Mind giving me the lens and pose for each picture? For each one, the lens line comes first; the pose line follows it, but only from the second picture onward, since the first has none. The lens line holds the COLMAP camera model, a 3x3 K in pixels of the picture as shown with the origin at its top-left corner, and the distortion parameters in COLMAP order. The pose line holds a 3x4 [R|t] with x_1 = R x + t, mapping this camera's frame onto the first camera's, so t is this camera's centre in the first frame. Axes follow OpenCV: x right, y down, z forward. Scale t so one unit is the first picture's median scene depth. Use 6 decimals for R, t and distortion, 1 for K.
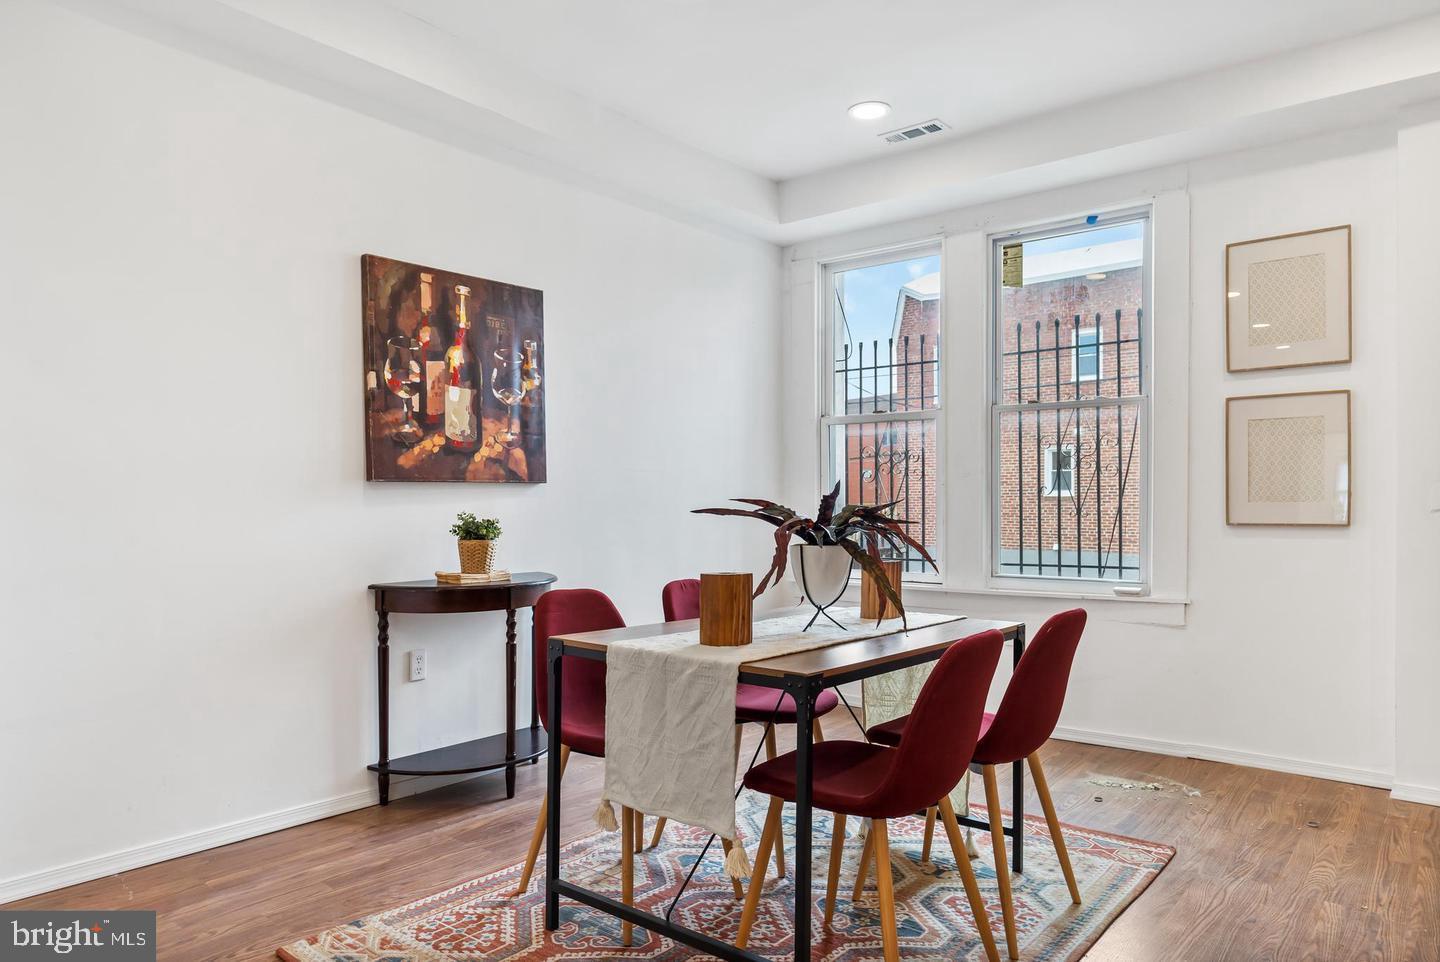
lens RADIAL K [[943.2, 0, 716.5], [0, 943.2, 508.4], [0, 0, 1]] dist [-0.001317, -0.000959]
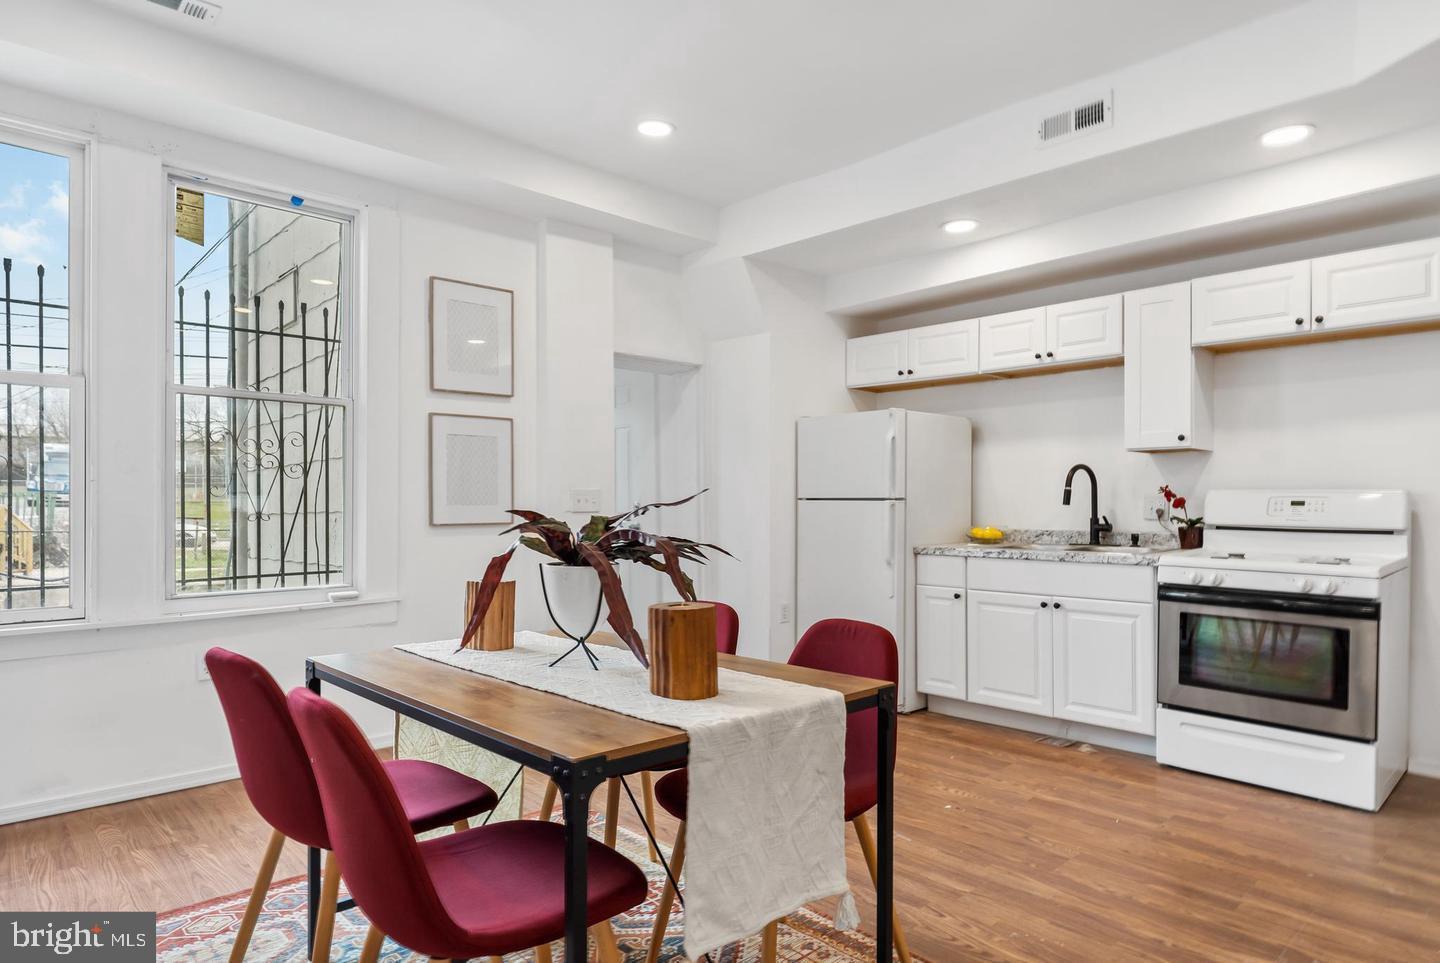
lens RADIAL K [[847.7, 0, 727.7], [0, 847.7, 507.5], [0, 0, 1]] dist [-0.007607, 0.000223]
pose [[0.133886, -0.005677, 0.990980, -0.458940], [-0.001238, 0.999982, 0.005896, -0.012045], [-0.990996, -0.002016, 0.133876, 0.577282]]
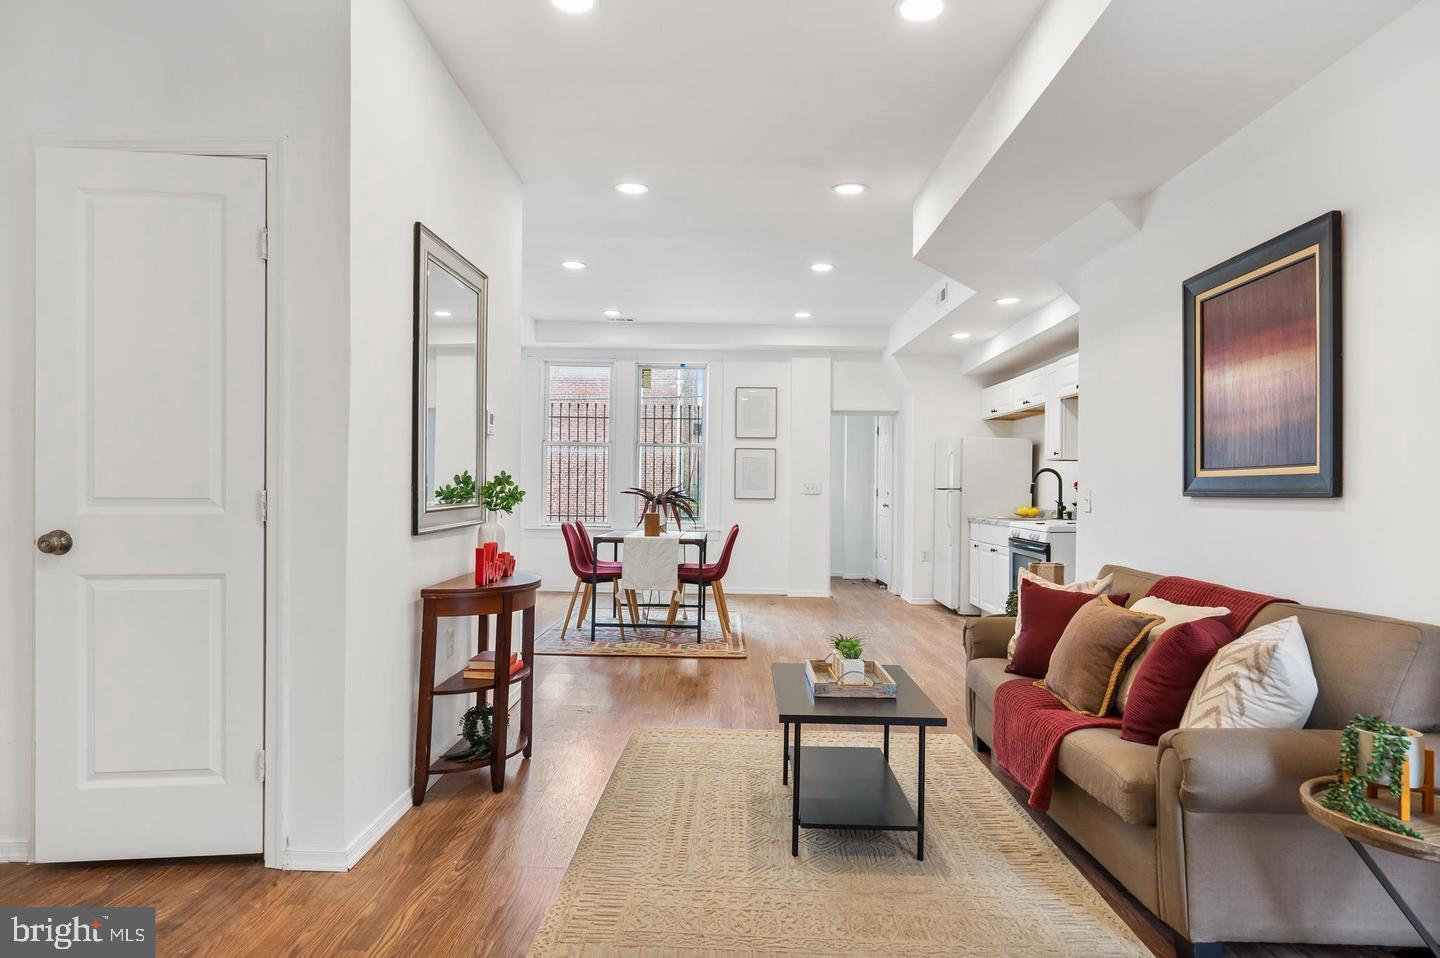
lens RADIAL K [[852.7, 0, 720.0], [0, 852.7, 479.0], [0, 0, 1]] dist [-0.000146, 0.000533]
pose [[0.783265, 0.019665, 0.621377, -1.007366], [-0.015659, 0.999807, -0.011904, -0.007591], [-0.621491, -0.000406, 0.783422, -0.843888]]
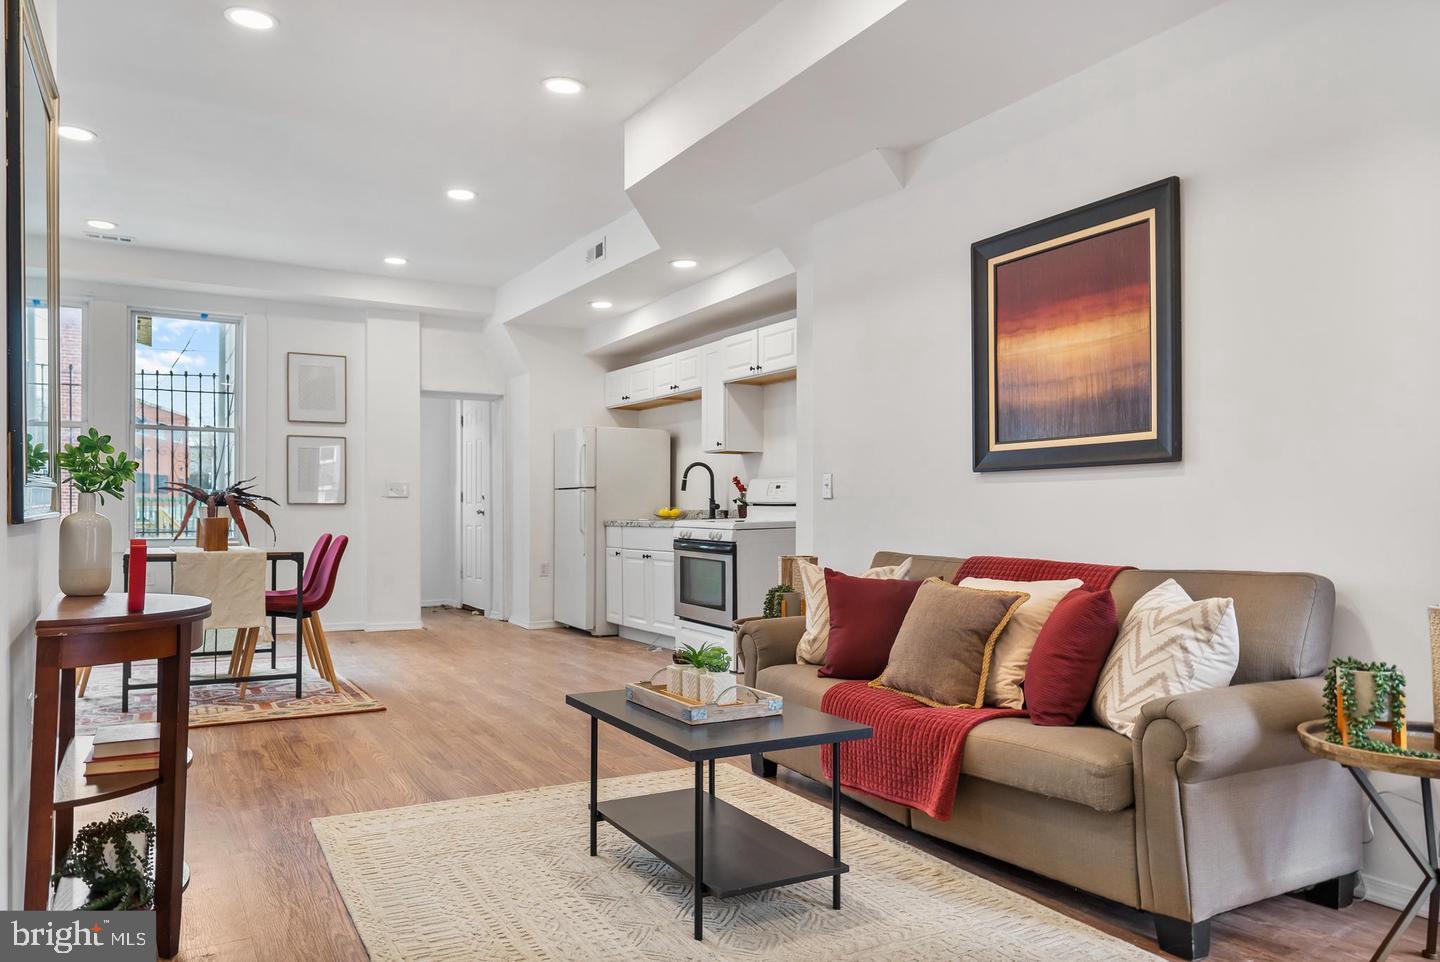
lens RADIAL K [[995.6, 0, 717.9], [0, 995.6, 507.0], [0, 0, 1]] dist [-0.000704, 0.000383]
pose [[0.360451, 0.006114, 0.932758, -1.084132], [-0.002612, 0.999981, -0.005546, 0.035876], [-0.932775, -0.000438, 0.360460, -0.542301]]
